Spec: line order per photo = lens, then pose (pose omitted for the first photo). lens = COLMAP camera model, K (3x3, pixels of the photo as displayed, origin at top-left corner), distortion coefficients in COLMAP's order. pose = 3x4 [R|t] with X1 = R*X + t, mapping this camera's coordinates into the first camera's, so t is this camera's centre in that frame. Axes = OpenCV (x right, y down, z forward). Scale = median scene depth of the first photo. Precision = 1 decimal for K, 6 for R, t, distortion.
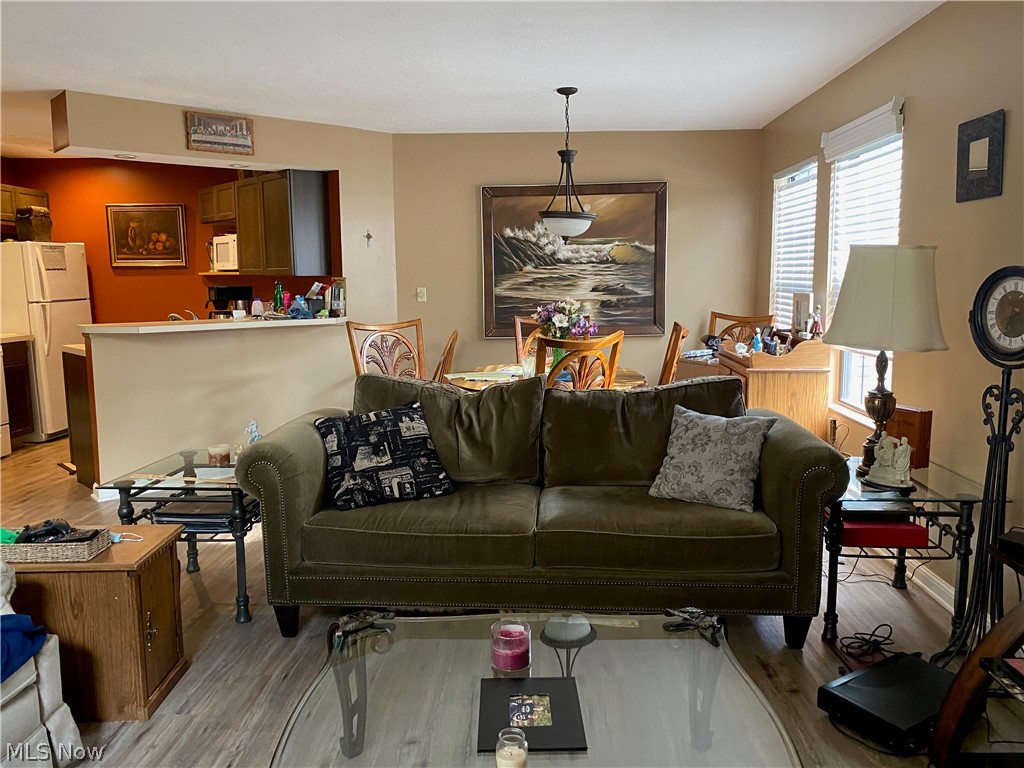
lens RADIAL K [[776.1, 0, 509.2], [0, 776.1, 382.7], [0, 0, 1]] dist [0.042080, -0.048926]
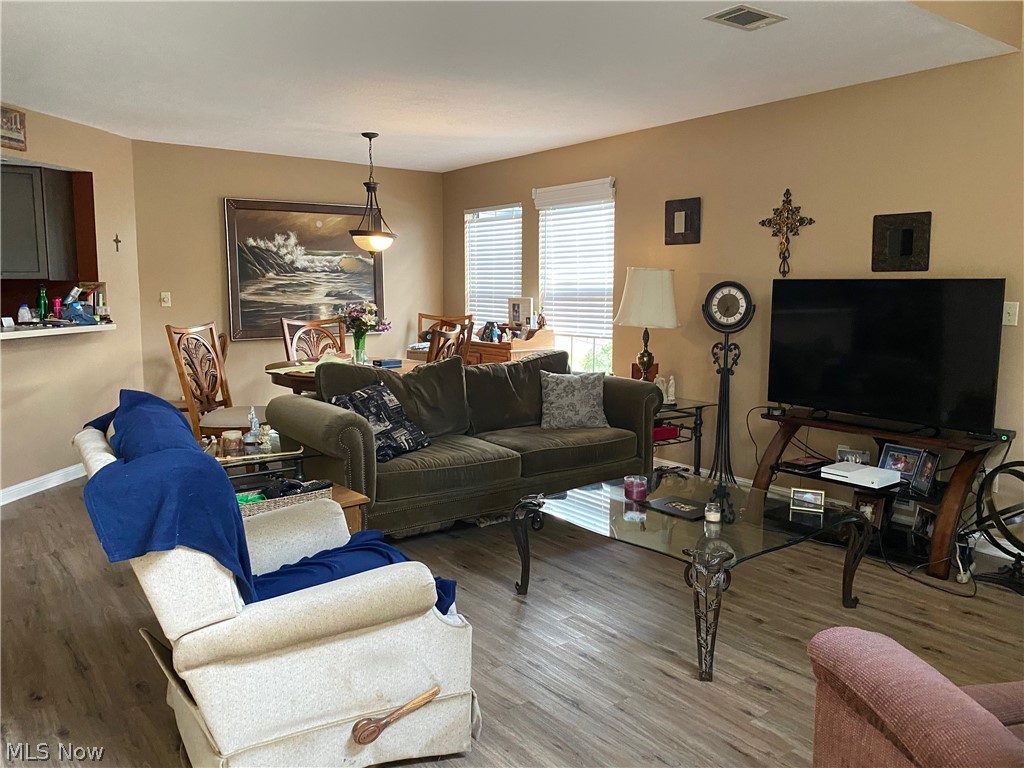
lens RADIAL K [[776.1, 0, 516.4], [0, 776.1, 382.3], [0, 0, 1]] dist [0.042080, -0.048926]
pose [[0.773643, -0.071130, 0.629616, -0.421770], [0.077397, 0.996846, 0.017516, 0.012123], [-0.628877, 0.035180, 0.776709, -0.077028]]
